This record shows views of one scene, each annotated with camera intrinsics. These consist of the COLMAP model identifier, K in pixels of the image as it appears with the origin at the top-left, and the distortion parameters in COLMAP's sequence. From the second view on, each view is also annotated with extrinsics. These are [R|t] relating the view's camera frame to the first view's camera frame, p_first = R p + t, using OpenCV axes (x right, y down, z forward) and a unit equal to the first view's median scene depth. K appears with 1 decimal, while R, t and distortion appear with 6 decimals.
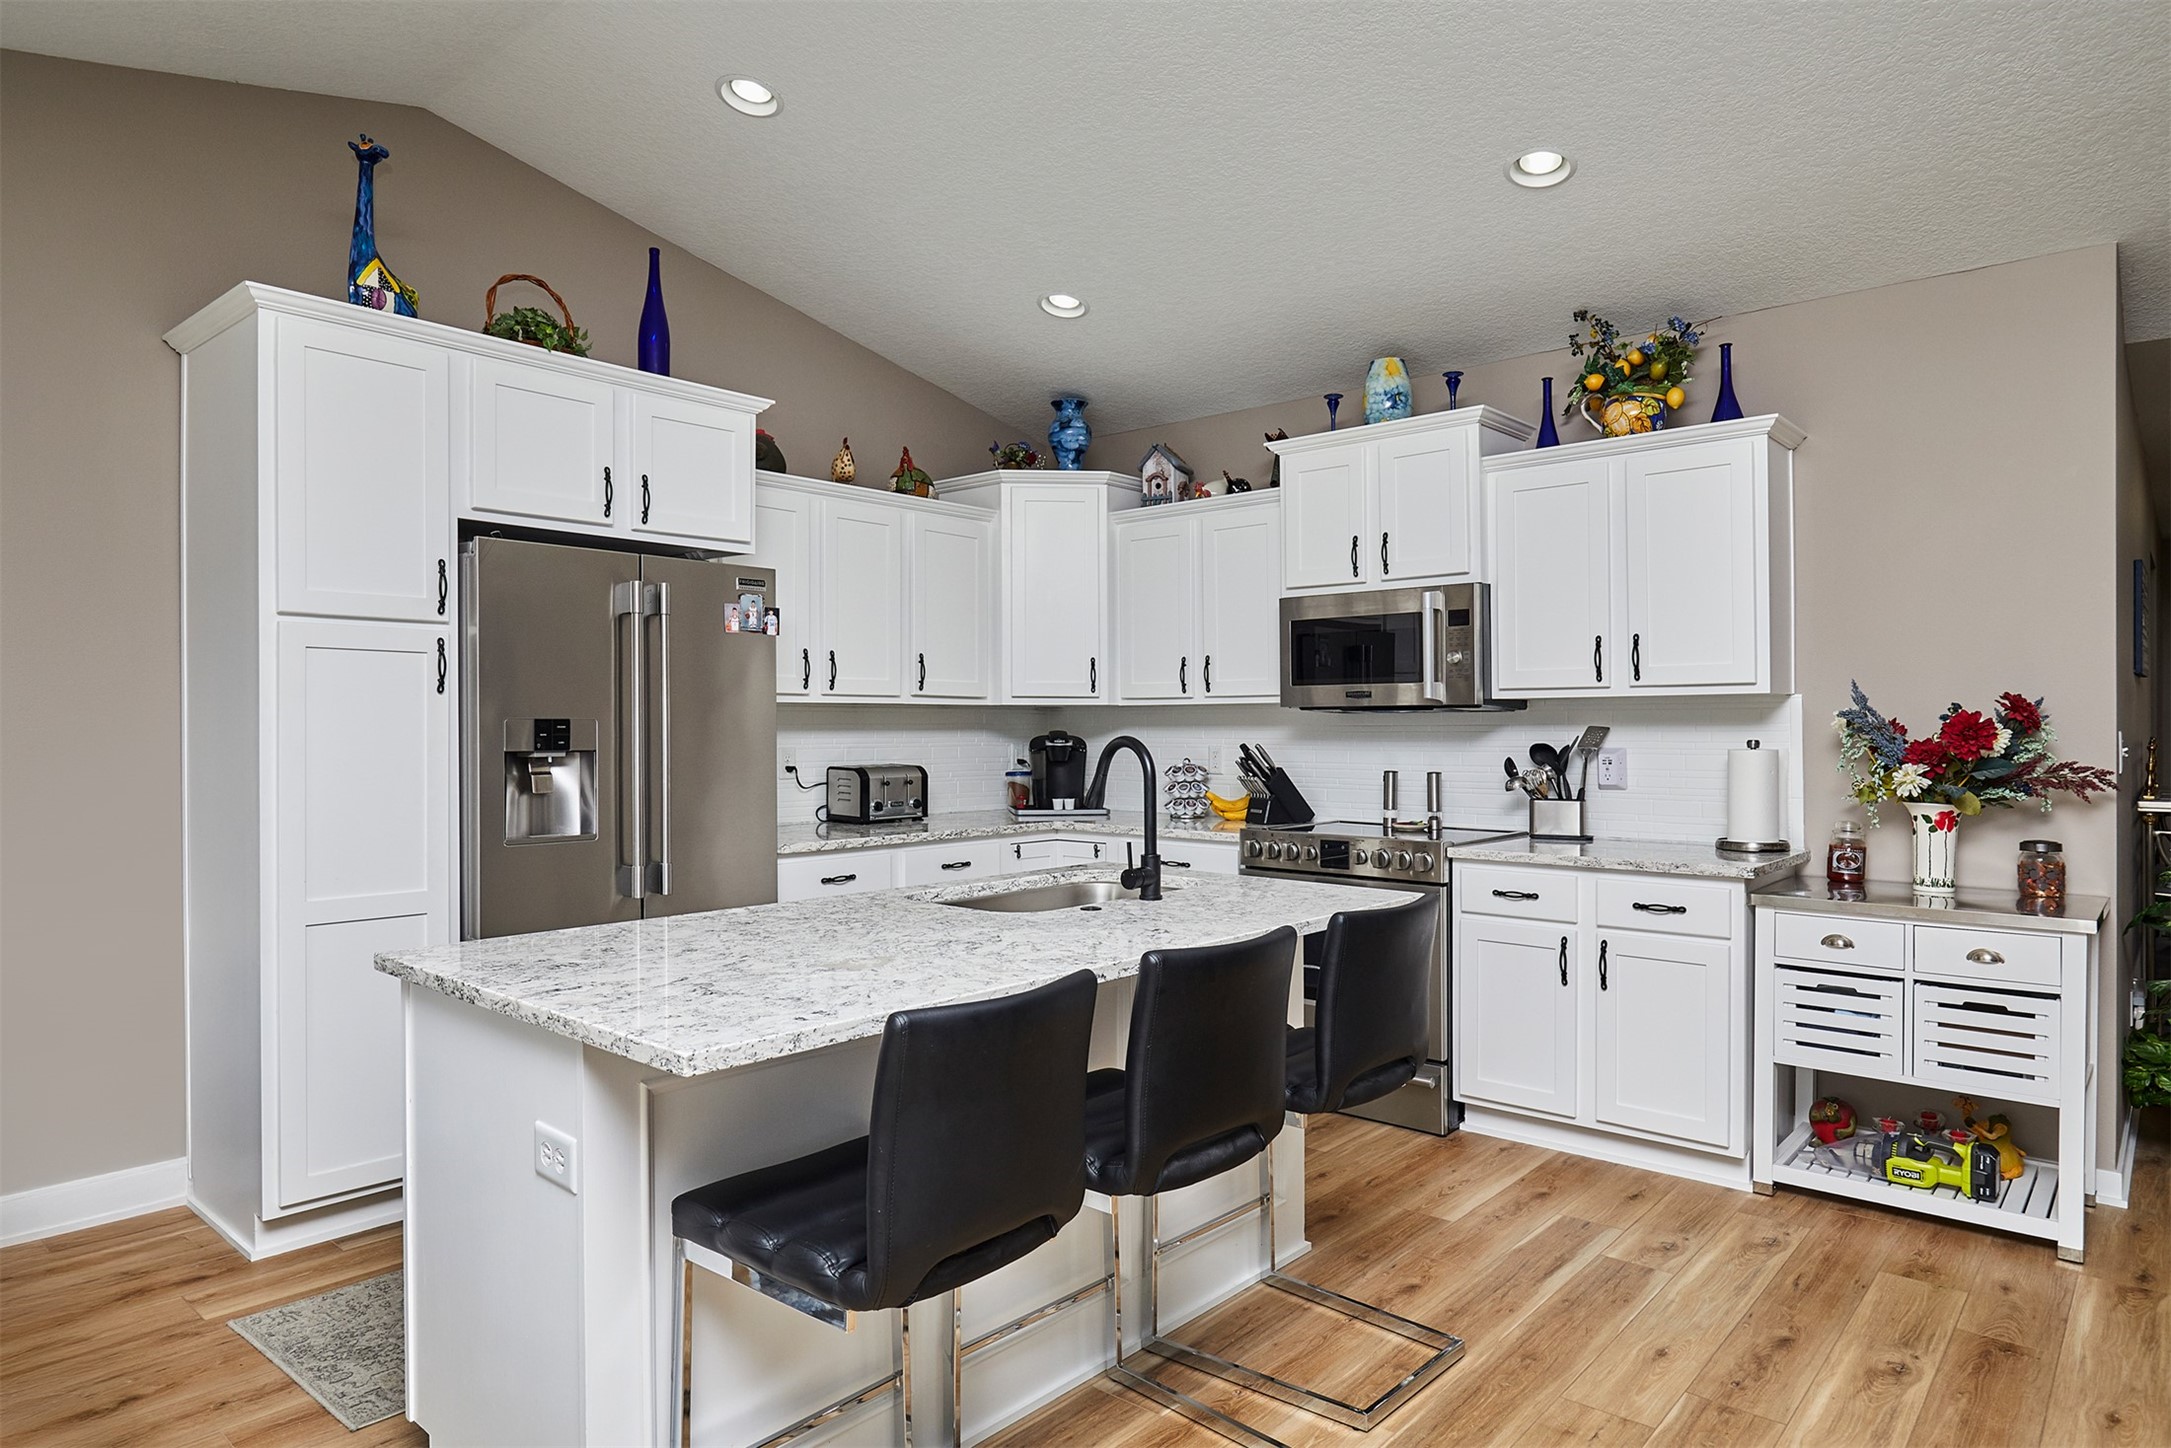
lens RADIAL K [[1300.6, 0, 1032.8], [0, 1300.6, 744.4], [0, 0, 1]] dist [-0.007291, 0.008868]
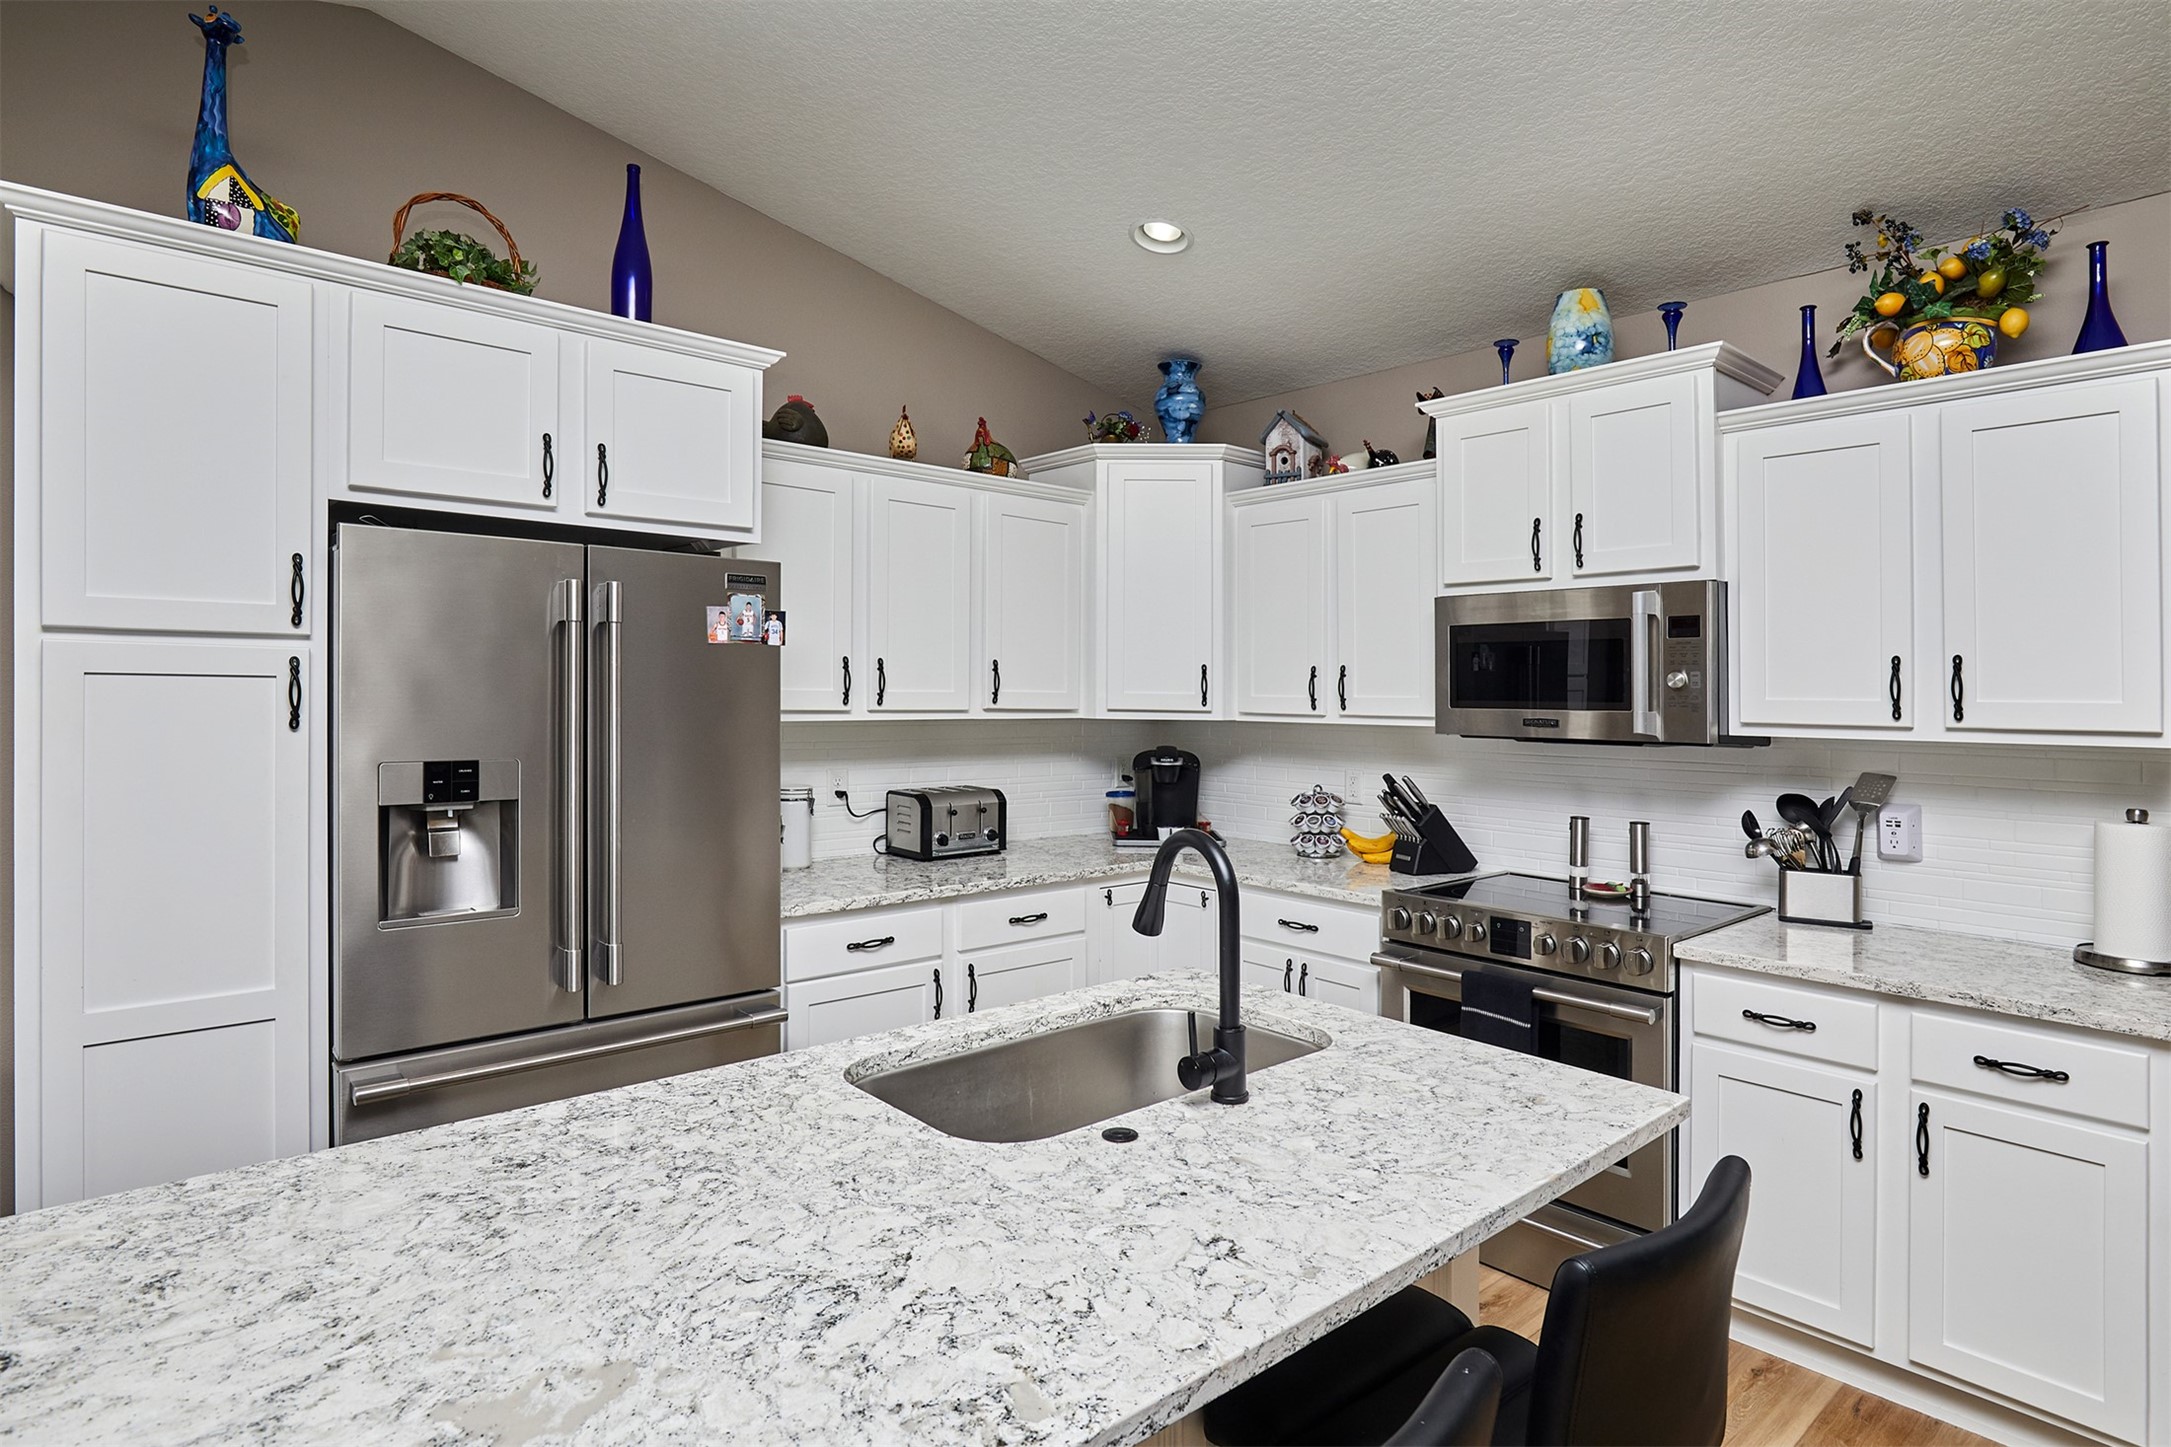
lens RADIAL K [[1165.7, 0, 1048.9], [0, 1165.7, 672.6], [0, 0, 1]] dist [-0.015509, 0.002204]
pose [[0.992254, 0.011364, -0.123705, 0.050109], [-0.015279, 0.999410, -0.030745, -0.046179], [0.123283, 0.032397, 0.991843, 0.302536]]
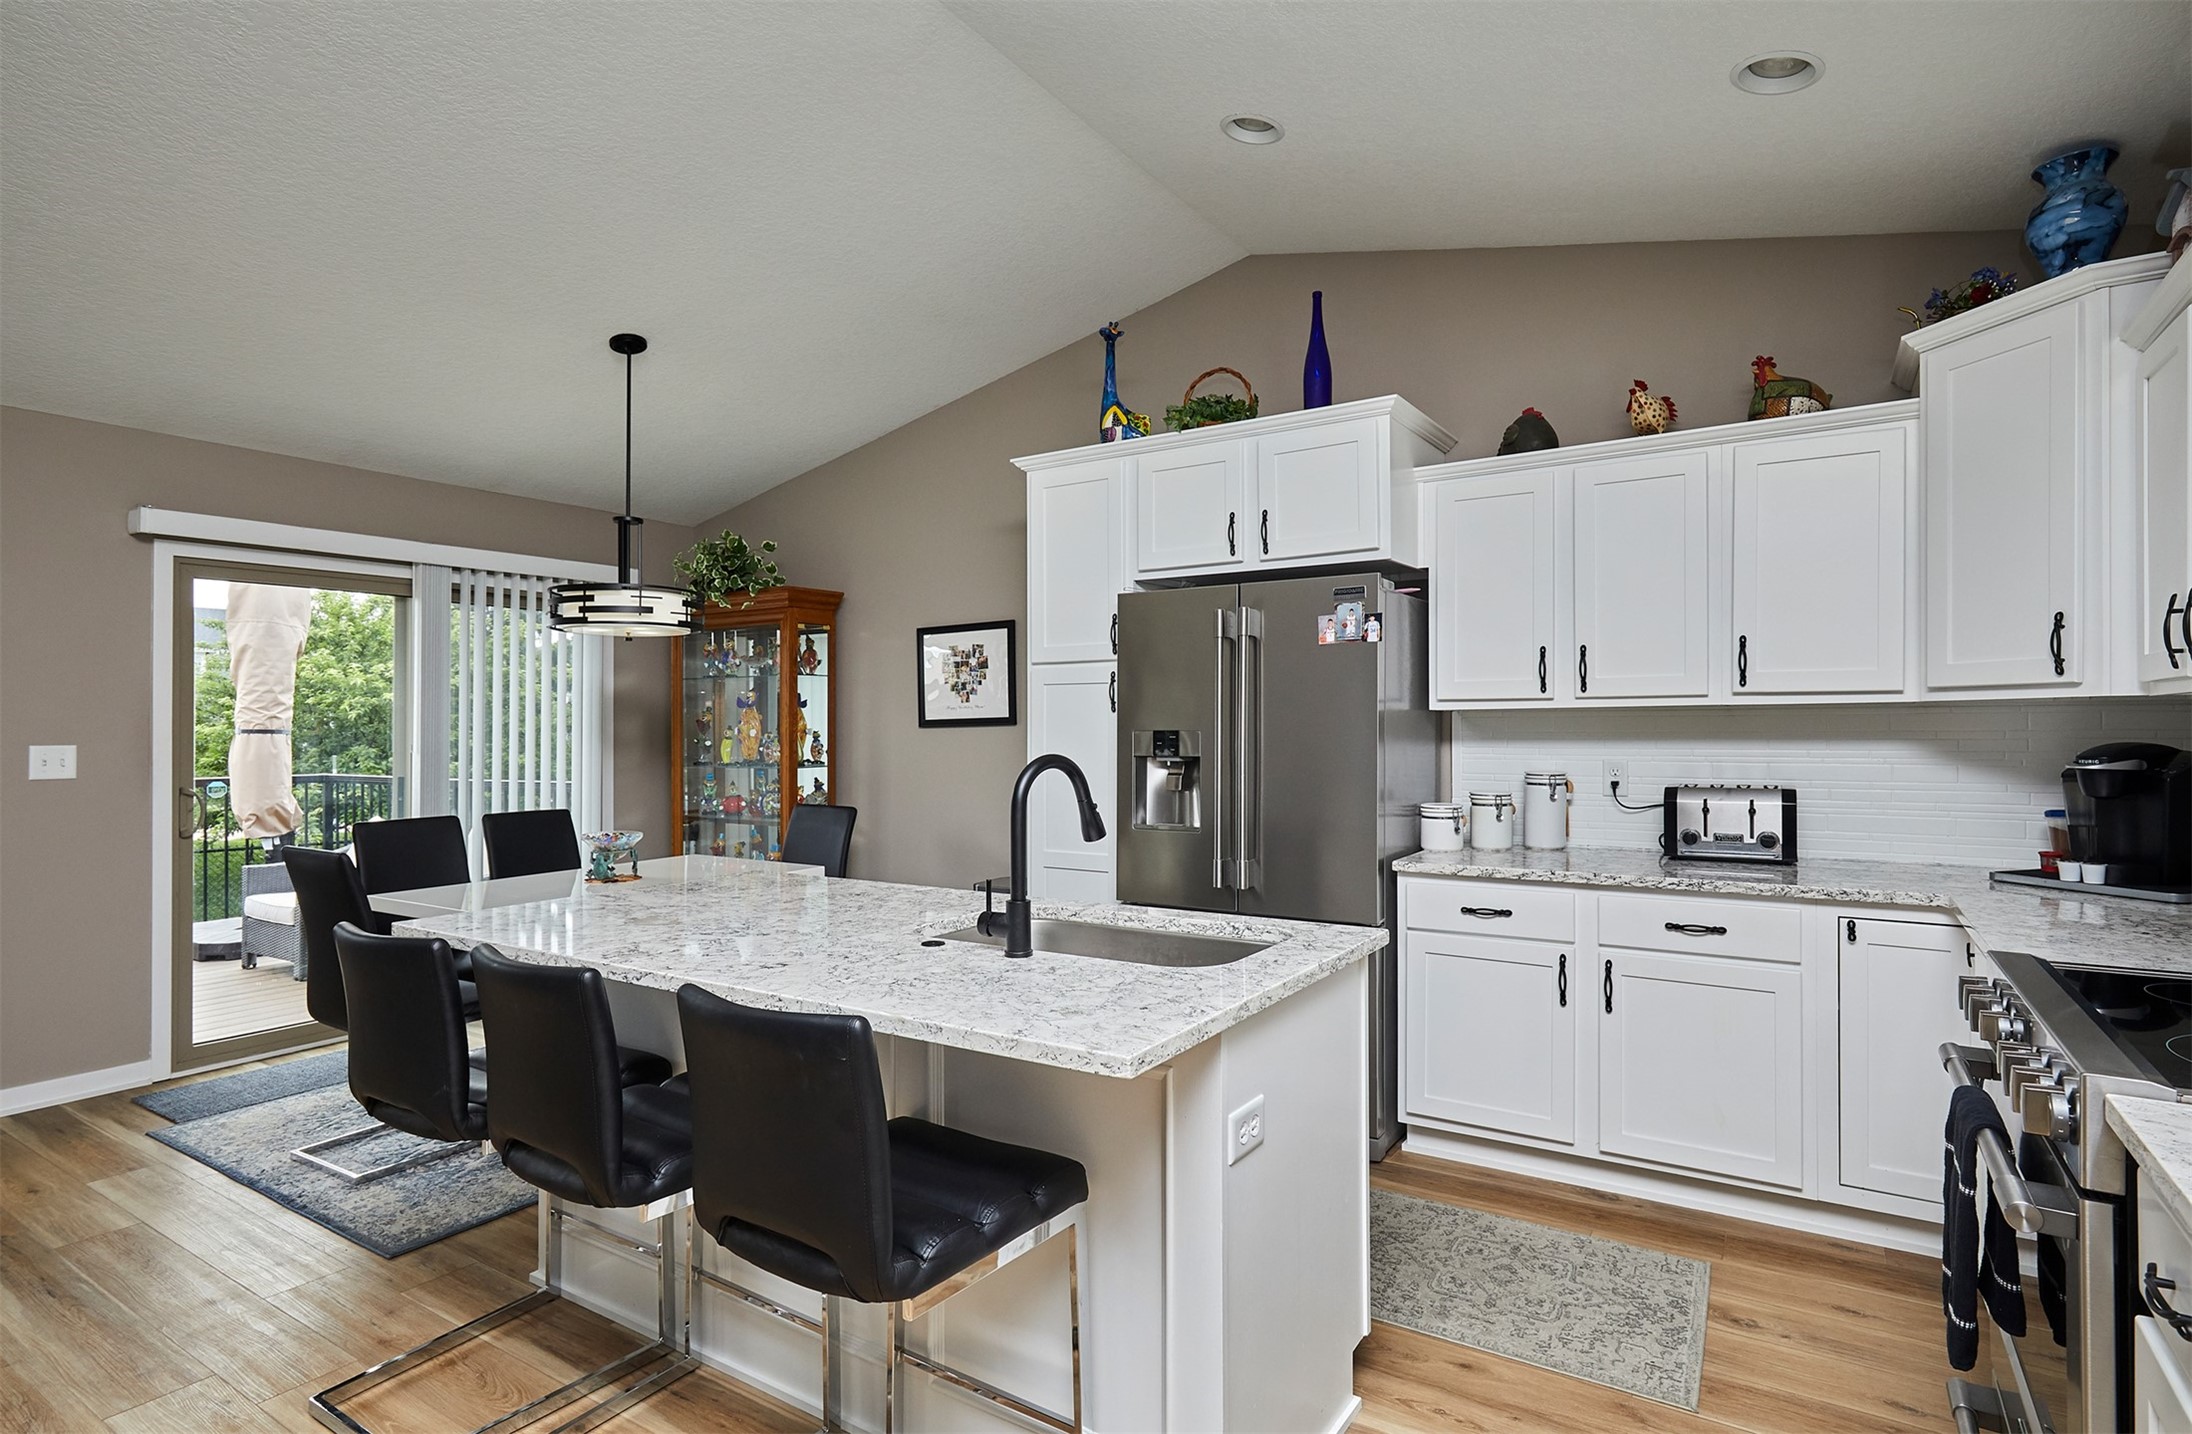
lens RADIAL K [[1106.7, 0, 1157.0], [0, 1106.7, 729.3], [0, 0, 1]] dist [0.015210, -0.000322]
pose [[0.159804, 0.001242, -0.987148, 0.550258], [-0.011533, 0.999933, -0.000609, -0.016695], [0.987081, 0.011482, 0.159807, 0.677565]]
